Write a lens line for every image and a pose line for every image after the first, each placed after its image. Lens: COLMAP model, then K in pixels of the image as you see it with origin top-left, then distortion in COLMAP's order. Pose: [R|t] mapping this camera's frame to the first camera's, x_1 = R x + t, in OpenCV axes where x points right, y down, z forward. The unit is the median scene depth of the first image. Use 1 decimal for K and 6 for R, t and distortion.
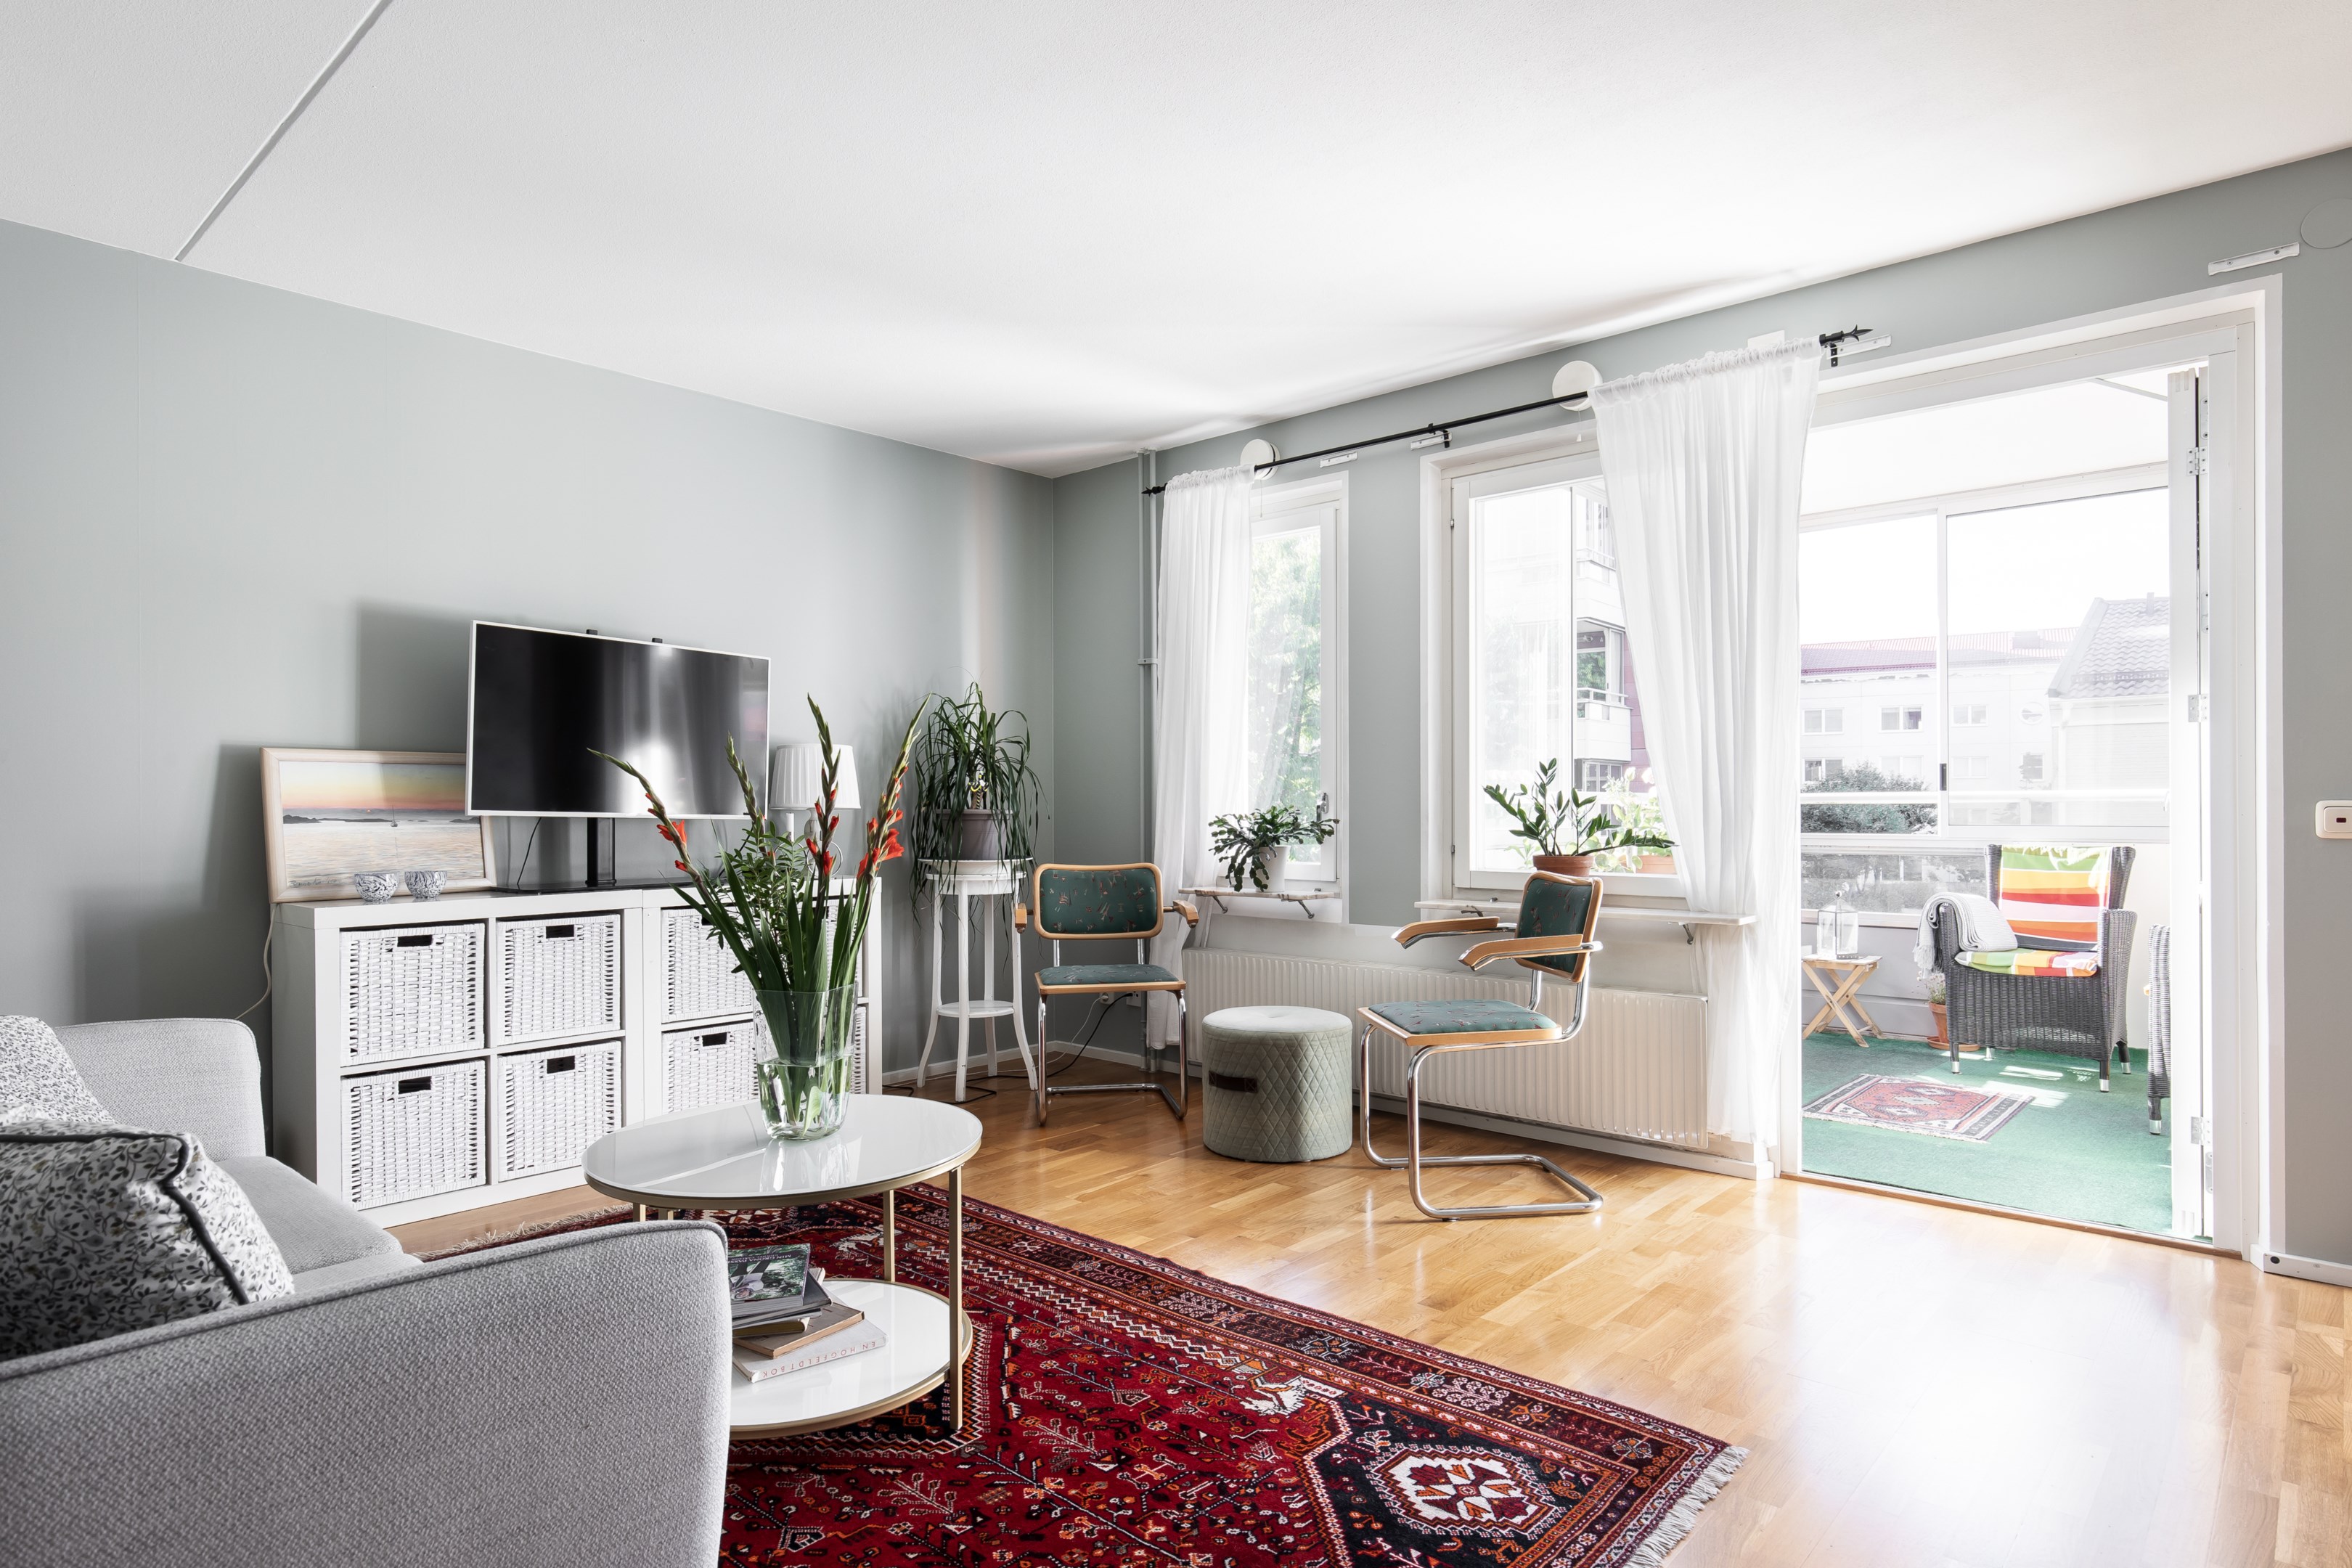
lens RADIAL K [[1311.4, 0, 1179.5], [0, 1311.4, 791.2], [0, 0, 1]] dist [0.002190, 0.001052]
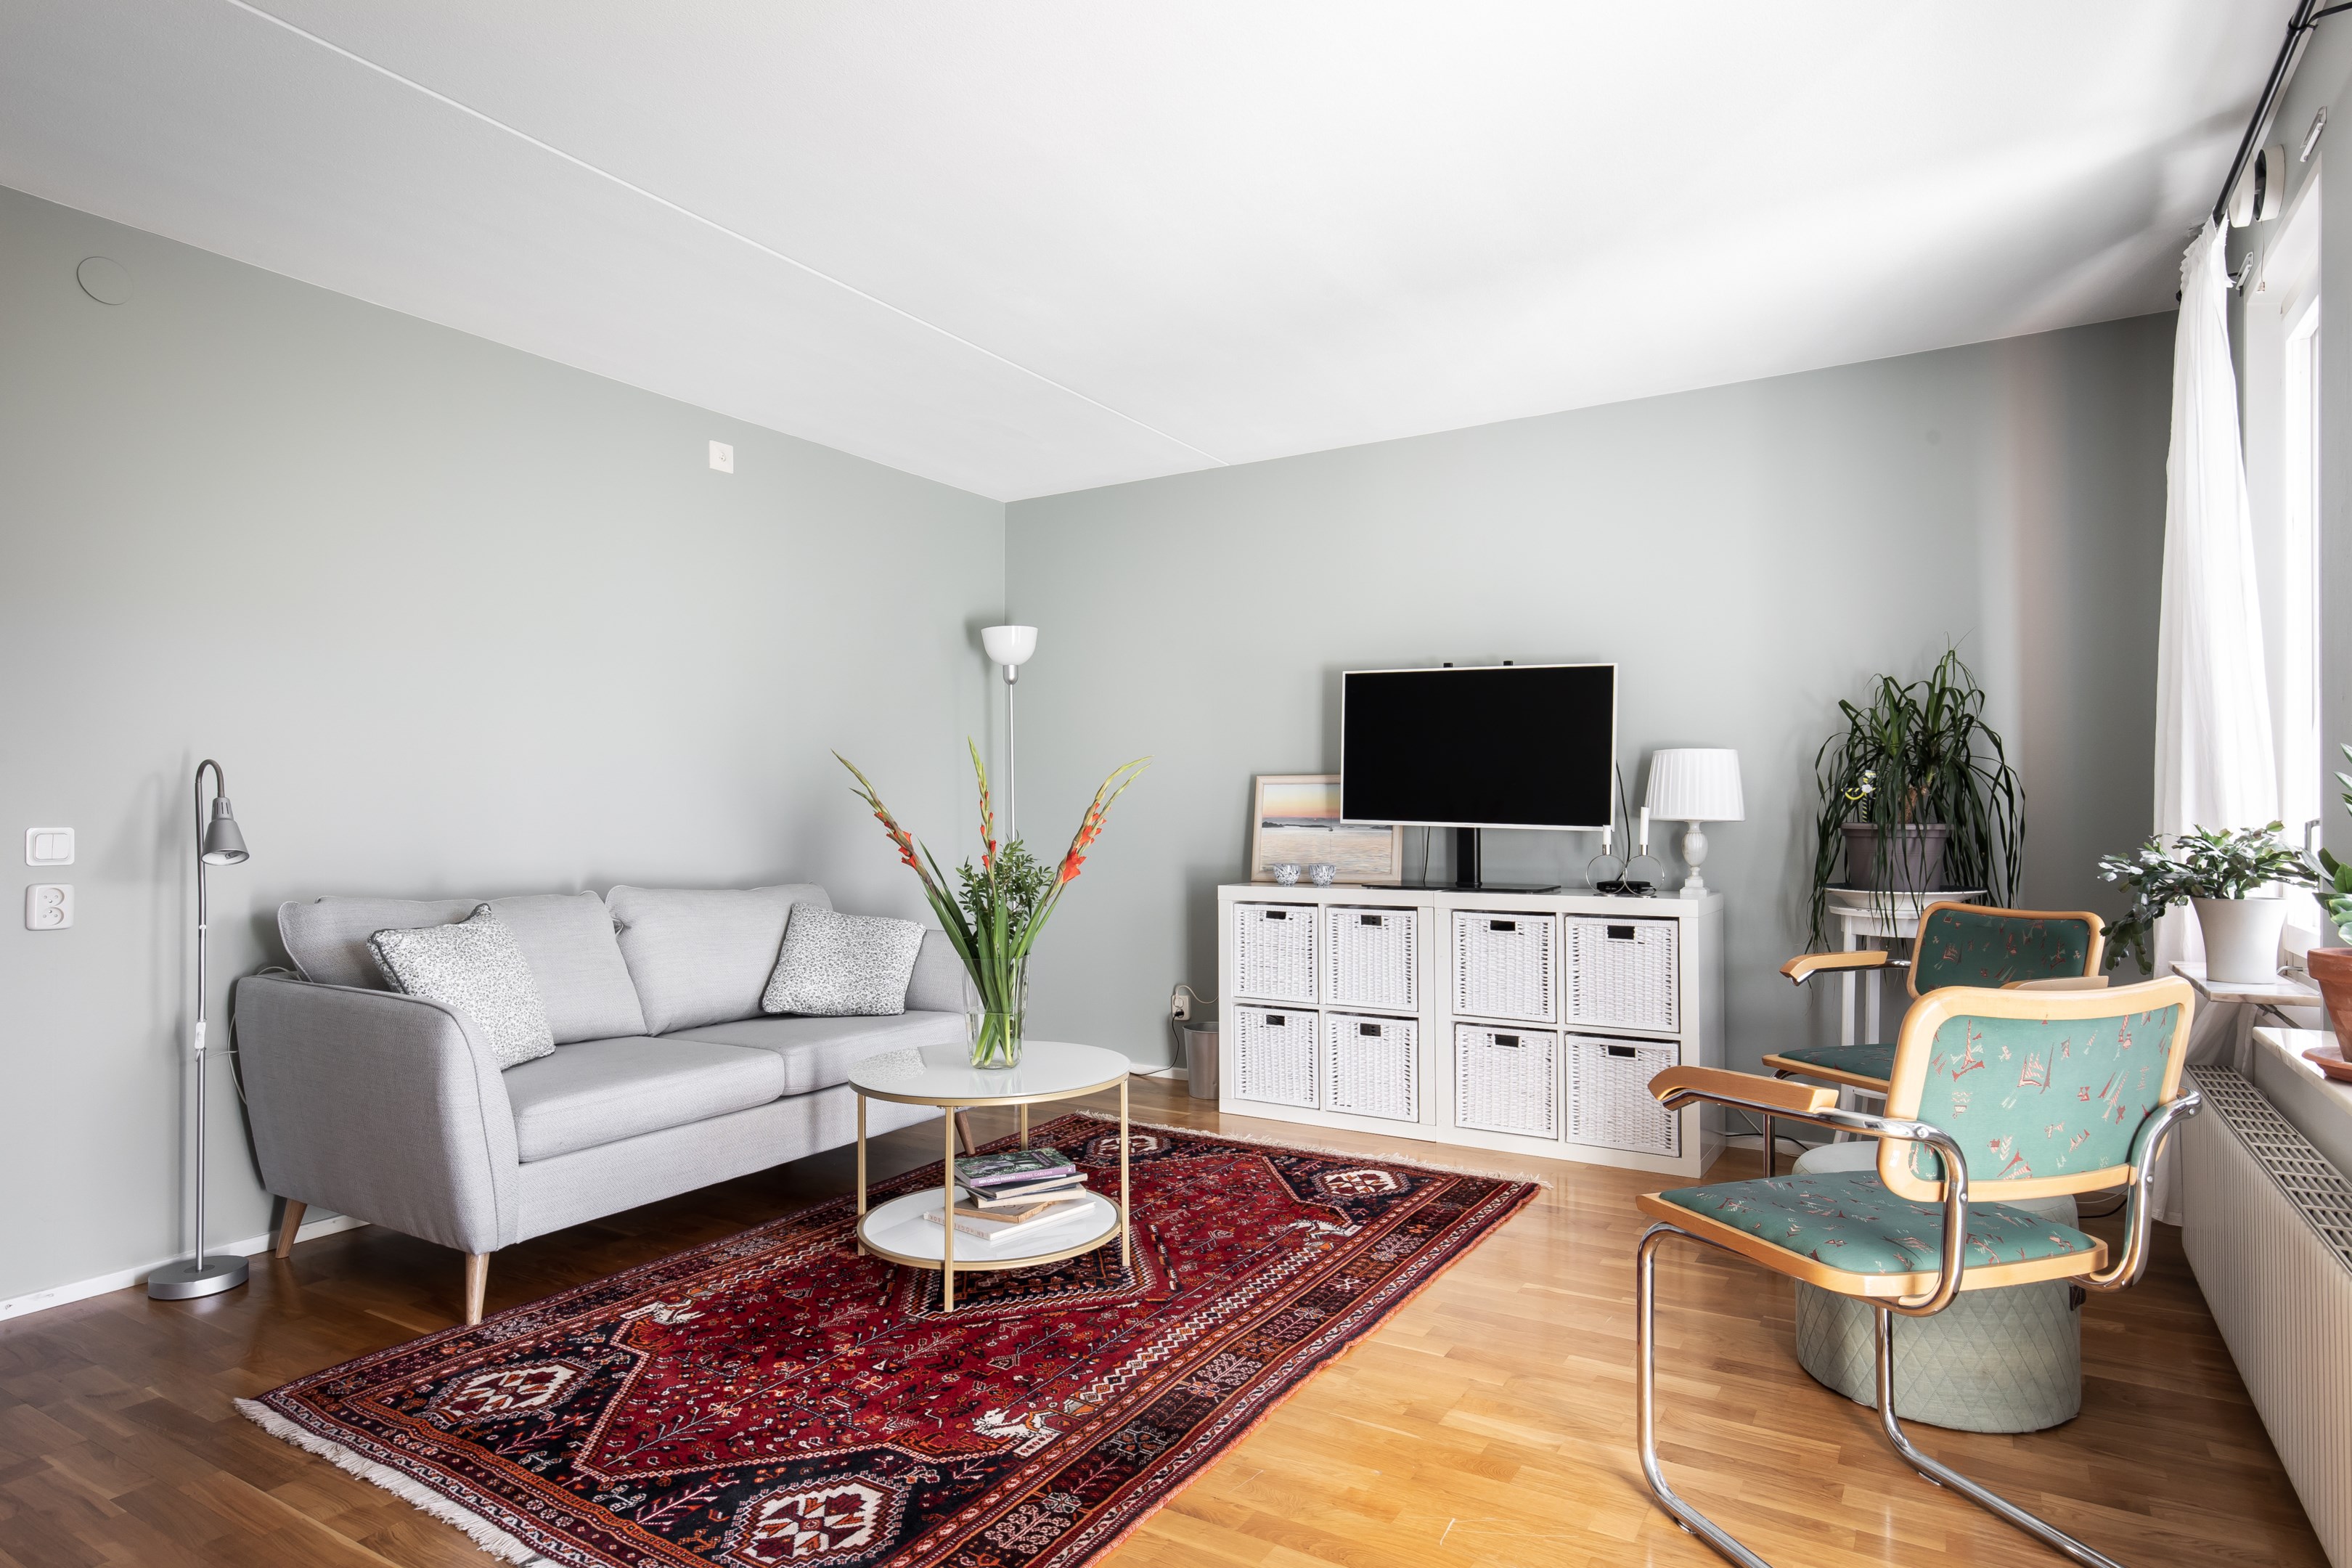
lens RADIAL K [[1311.4, 0, 1177.5], [0, 1311.4, 786.9], [0, 0, 1]] dist [0.002190, 0.001052]
pose [[0.174878, -0.013112, -0.984503, 0.845190], [0.012336, 0.999862, -0.011125, -0.006327], [0.984513, -0.010200, 0.175016, 0.746626]]
